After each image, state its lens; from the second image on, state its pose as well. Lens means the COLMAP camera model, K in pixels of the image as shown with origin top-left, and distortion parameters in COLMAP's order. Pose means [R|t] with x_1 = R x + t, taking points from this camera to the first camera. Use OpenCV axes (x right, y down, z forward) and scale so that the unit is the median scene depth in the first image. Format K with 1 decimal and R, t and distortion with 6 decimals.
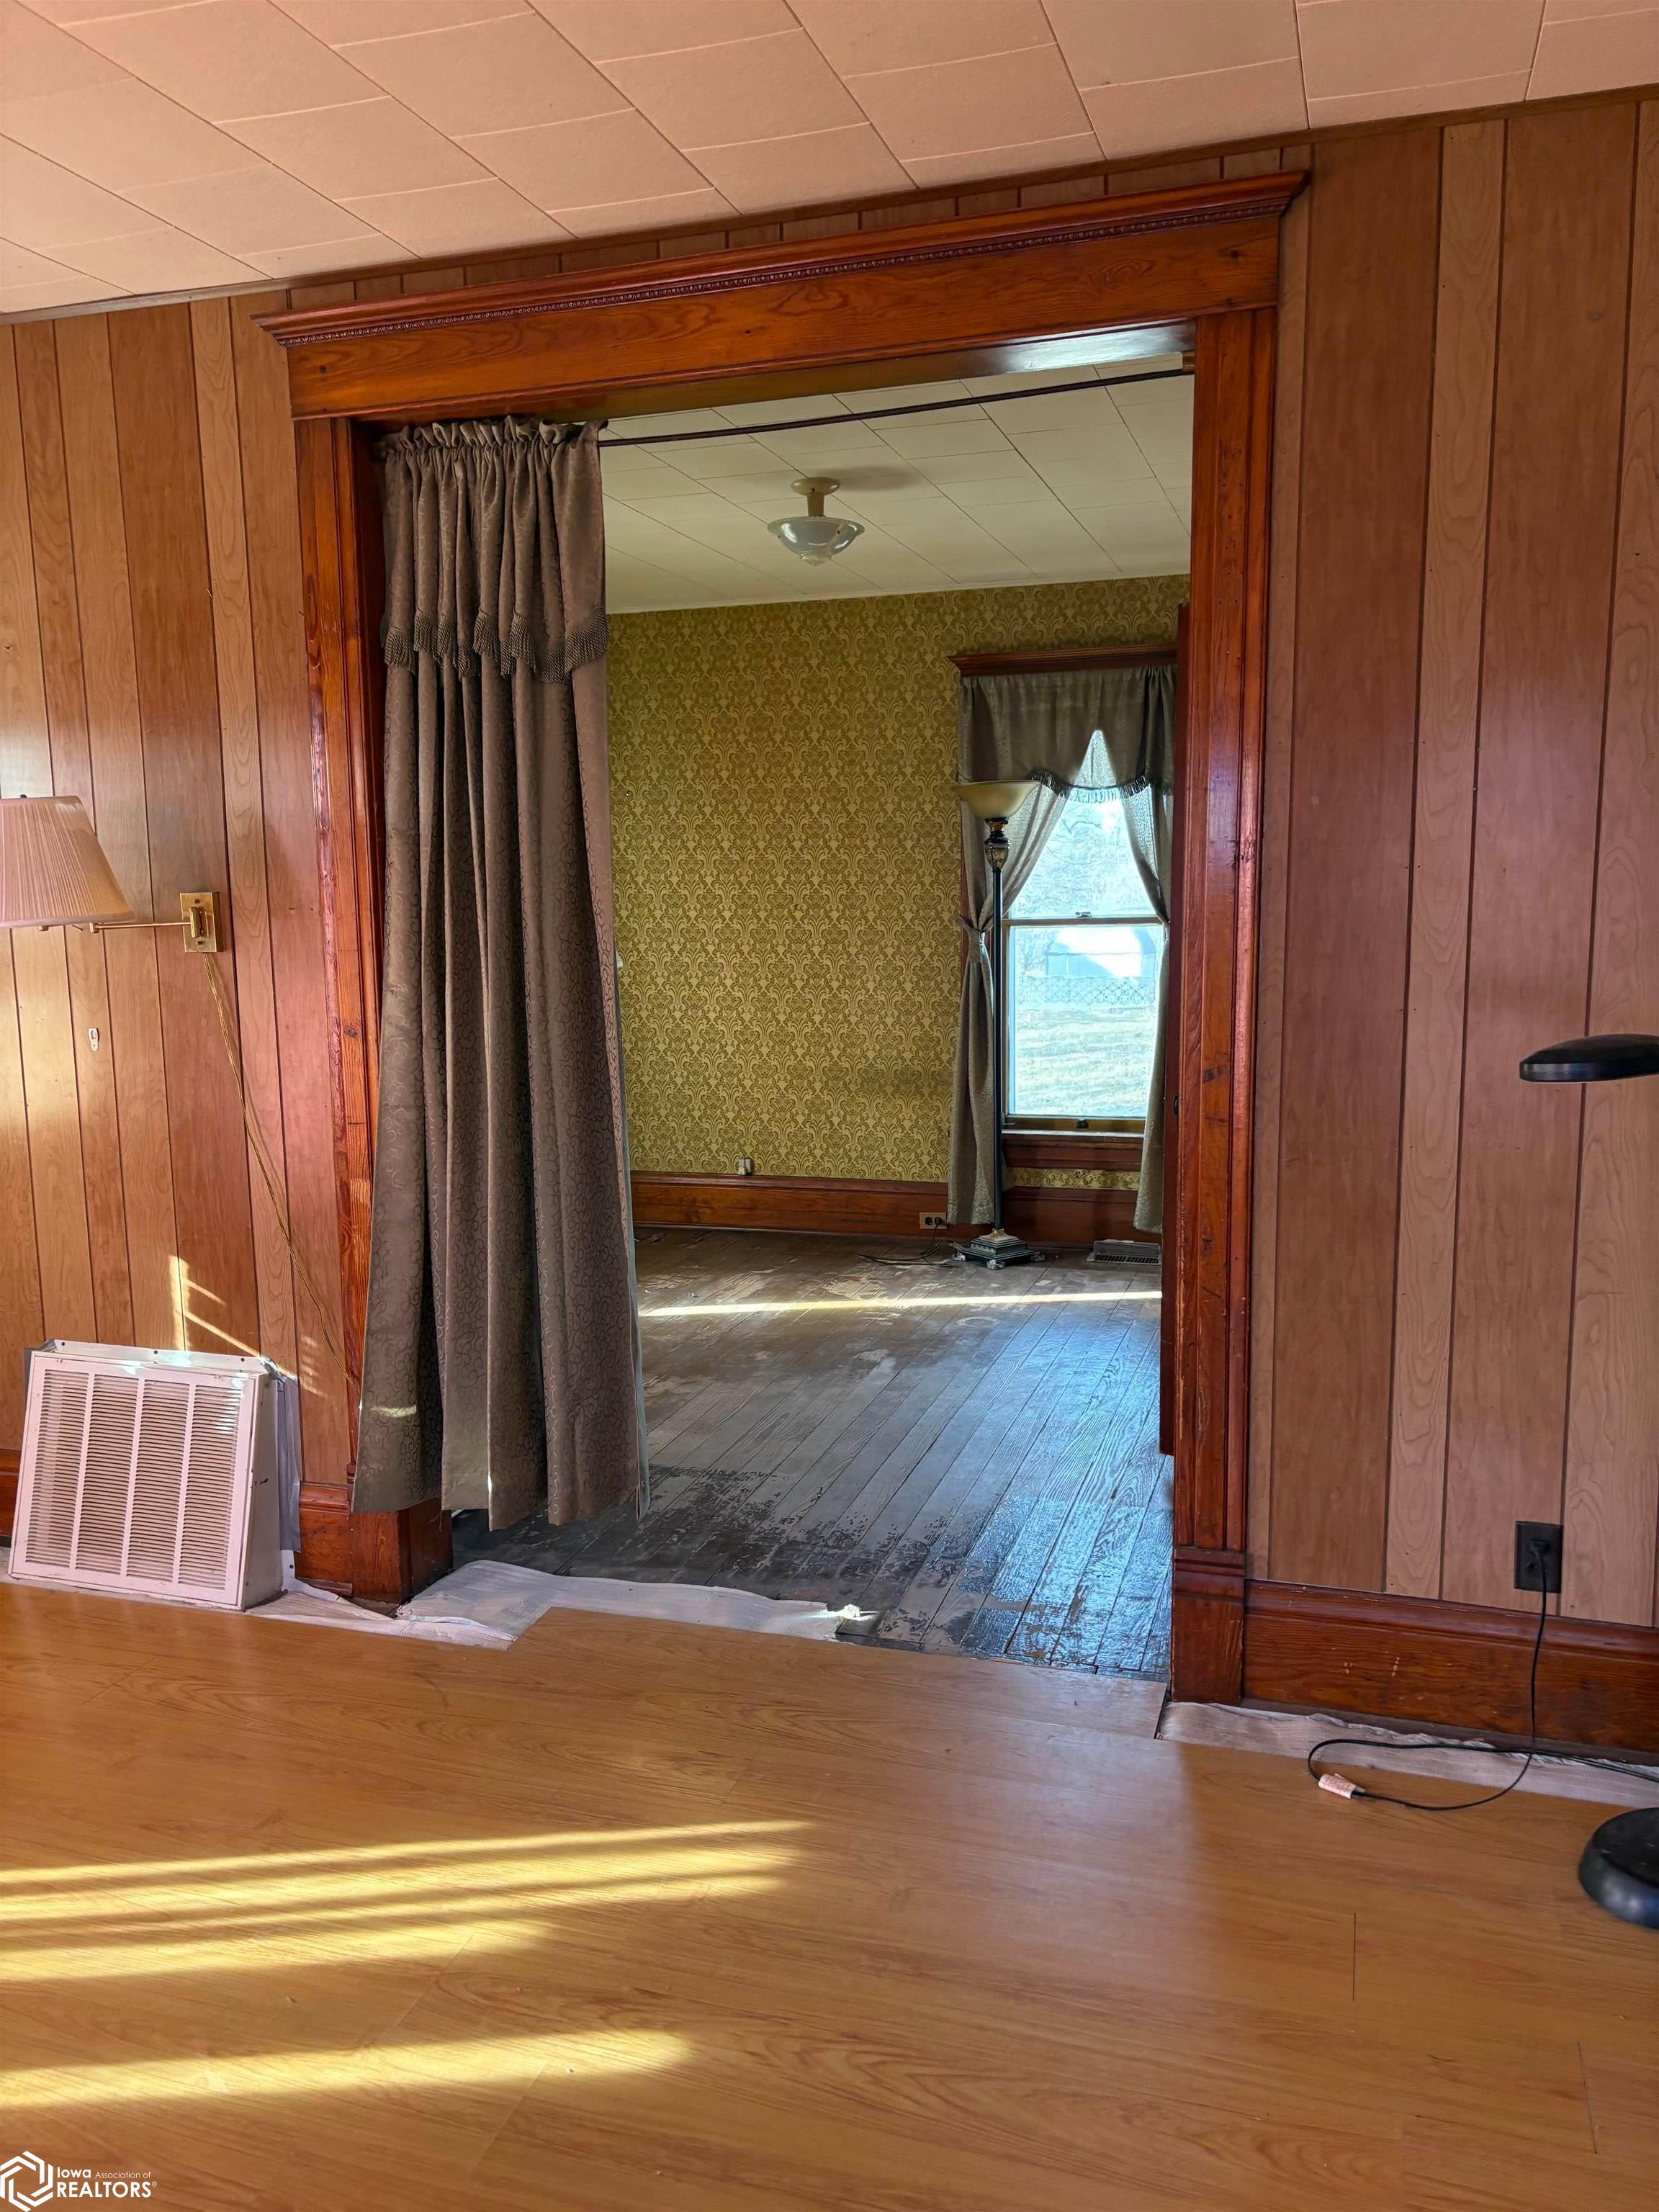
lens RADIAL K [[1670.6, 0, 830.8], [0, 1670.6, 1107.8], [0, 0, 1]] dist [0.025175, -0.030832]
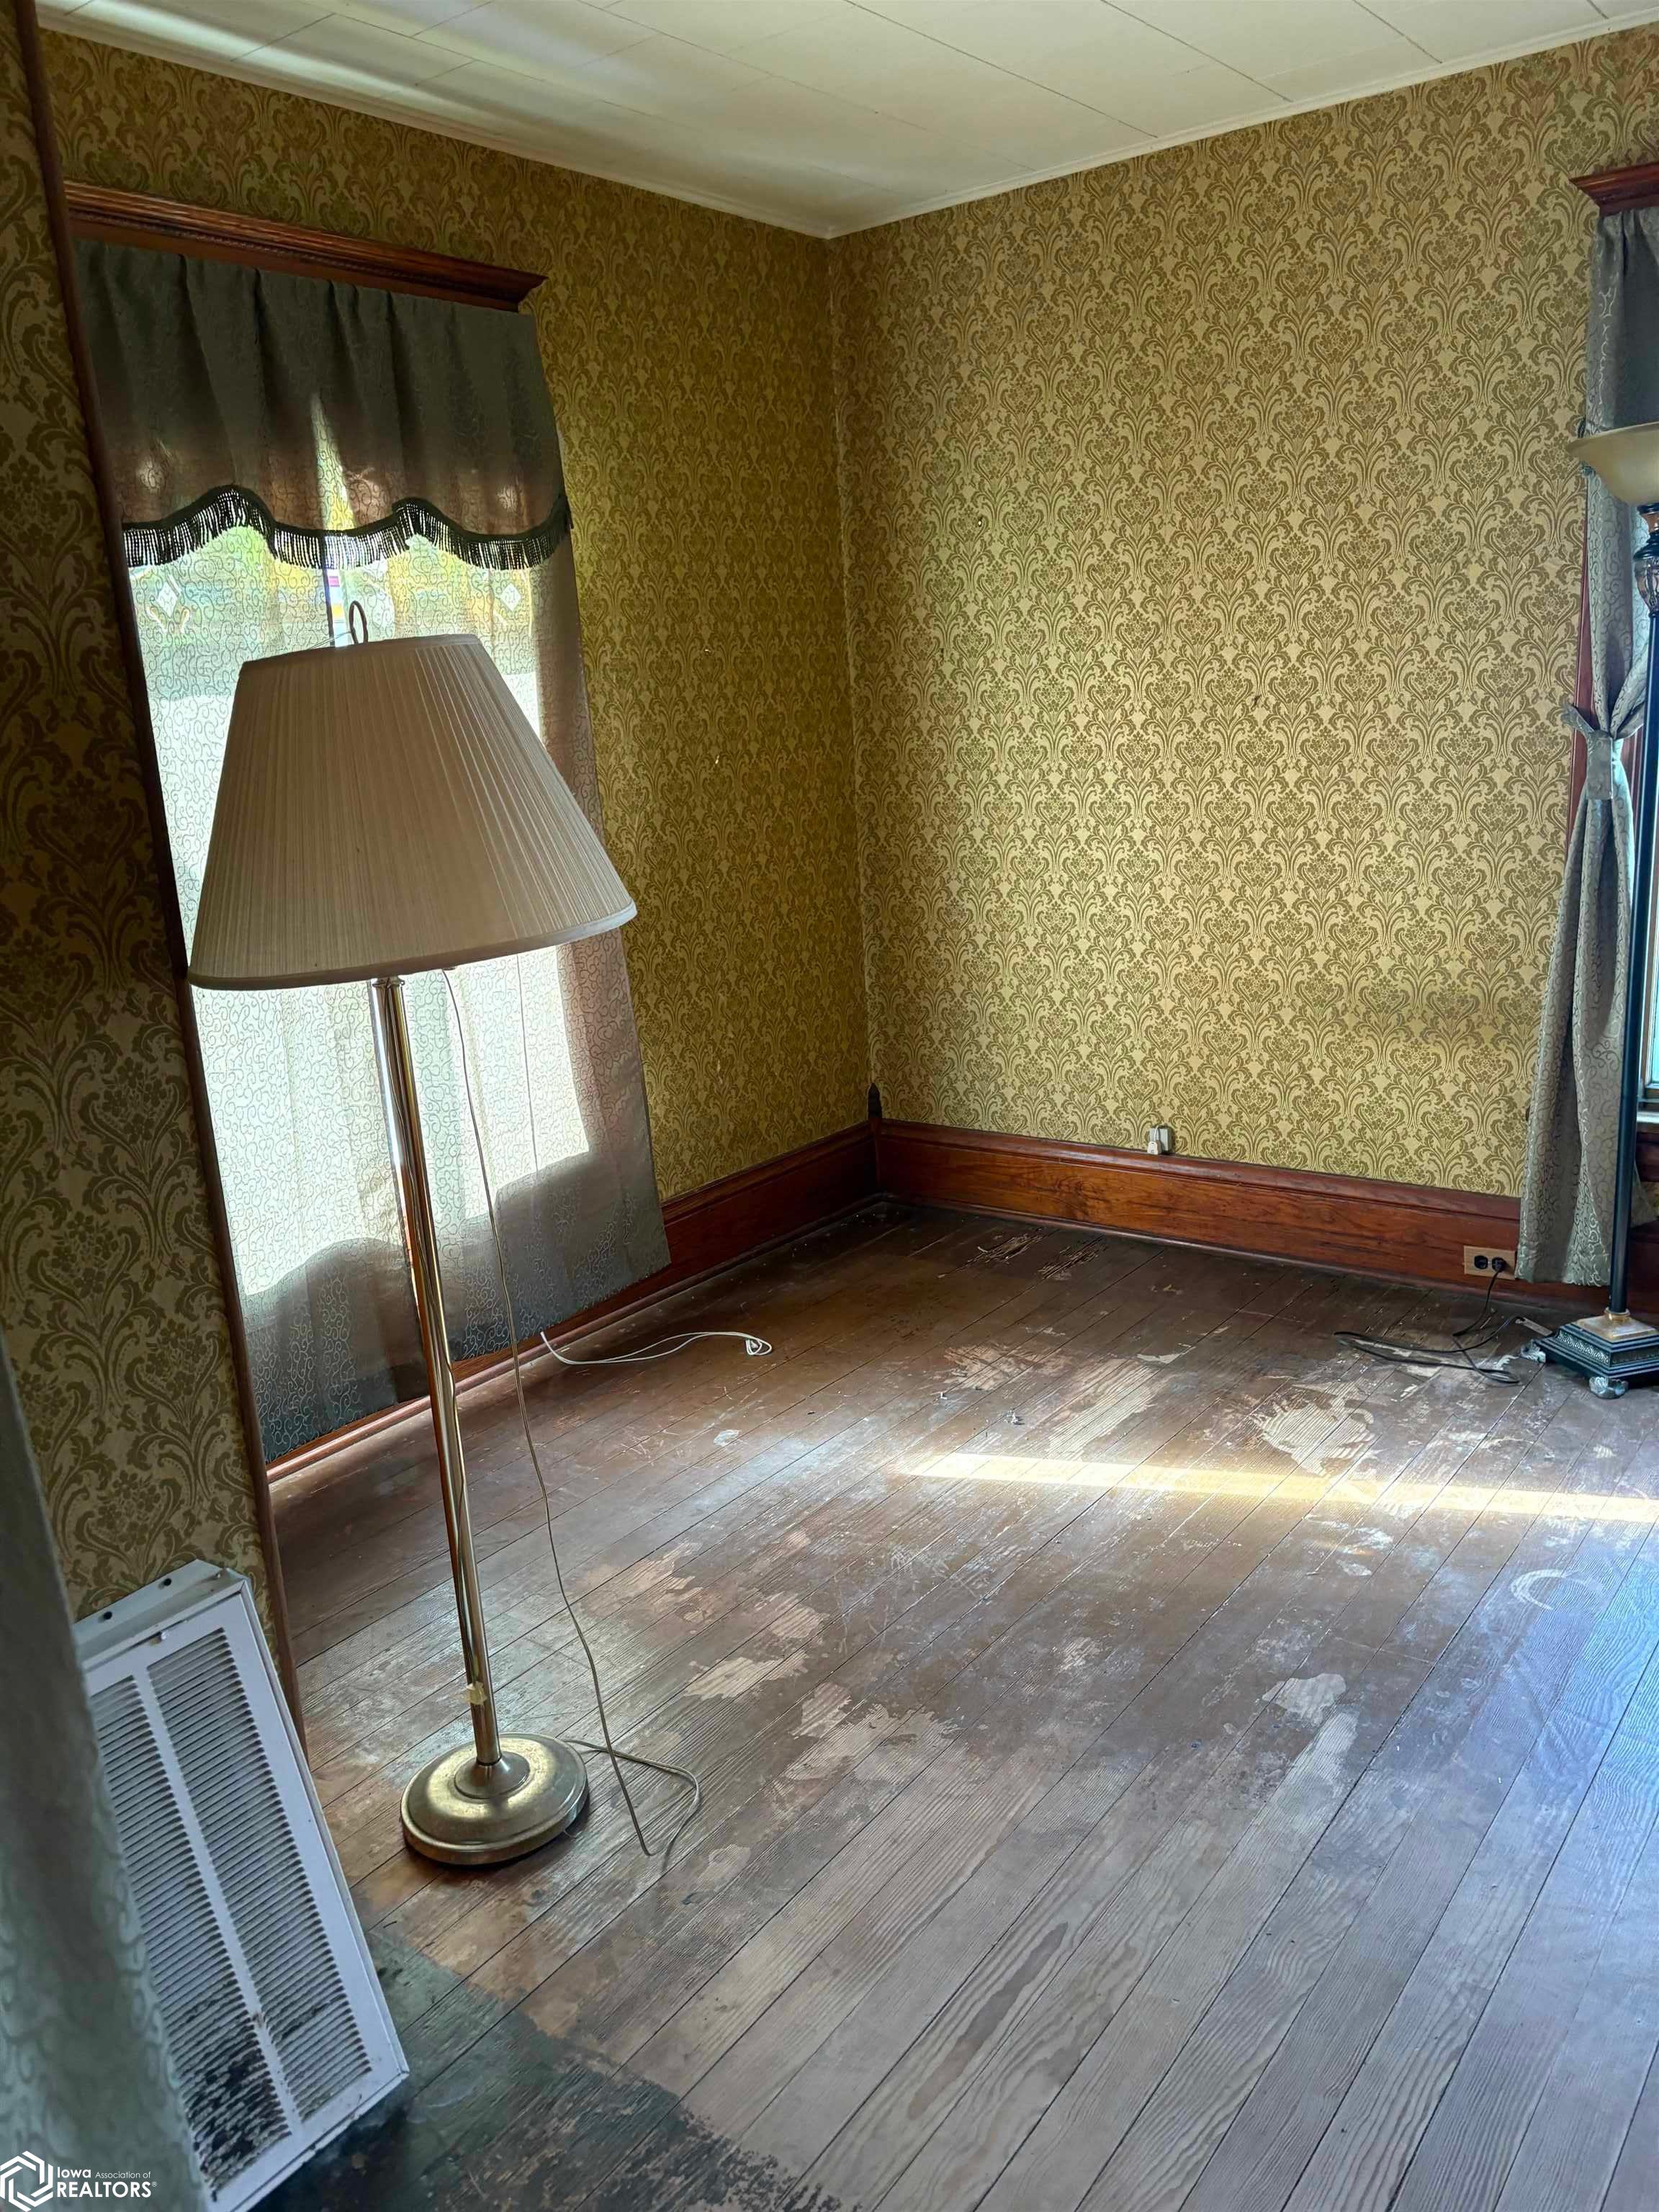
lens RADIAL K [[1670.6, 0, 789.3], [0, 1670.6, 1113.7], [0, 0, 1]] dist [0.025175, -0.030832]
pose [[0.936545, 0.040665, -0.348180, 0.035246], [0.007943, 0.990532, 0.137052, -0.061493], [0.350456, -0.131121, 0.927355, 0.403085]]
